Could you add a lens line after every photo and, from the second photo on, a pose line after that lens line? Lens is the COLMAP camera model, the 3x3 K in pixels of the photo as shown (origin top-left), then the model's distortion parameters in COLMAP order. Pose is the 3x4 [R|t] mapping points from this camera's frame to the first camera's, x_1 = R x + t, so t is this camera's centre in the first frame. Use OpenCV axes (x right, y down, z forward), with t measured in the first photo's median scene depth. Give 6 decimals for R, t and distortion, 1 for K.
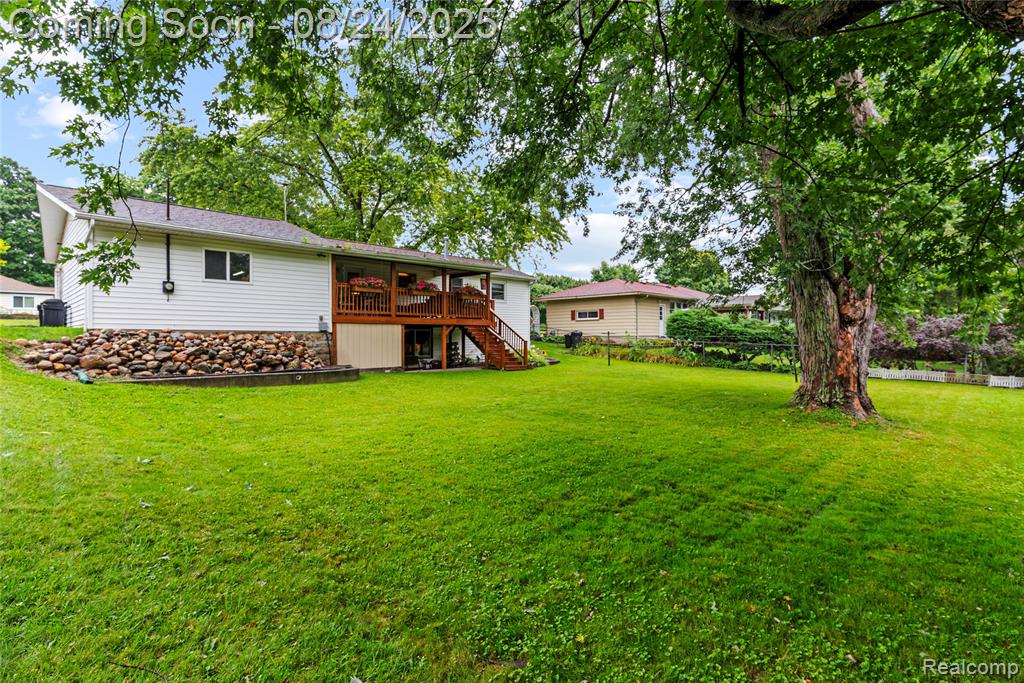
lens RADIAL K [[497.0, 0, 513.5], [0, 497.0, 342.2], [0, 0, 1]] dist [0.003861, 0.000153]
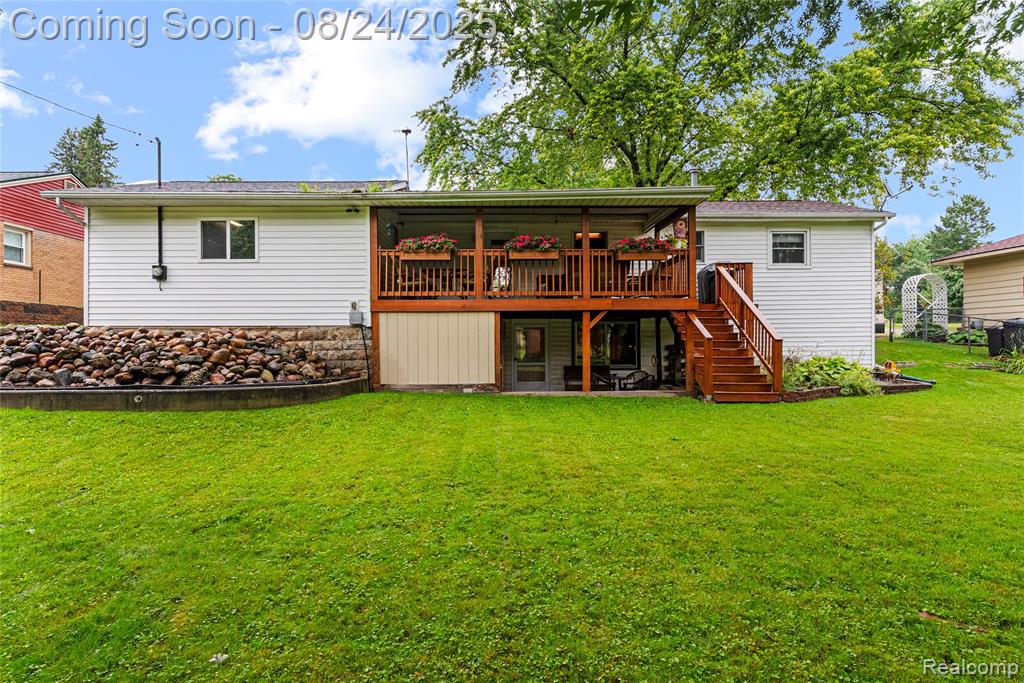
lens RADIAL K [[551.2, 0, 516.1], [0, 551.2, 338.4], [0, 0, 1]] dist [0.005138, 0.002557]
pose [[0.725010, -0.006433, -0.688709, 0.268497], [-0.002053, 0.999932, -0.011501, 0.003268], [0.688736, 0.009752, 0.724947, 0.609903]]
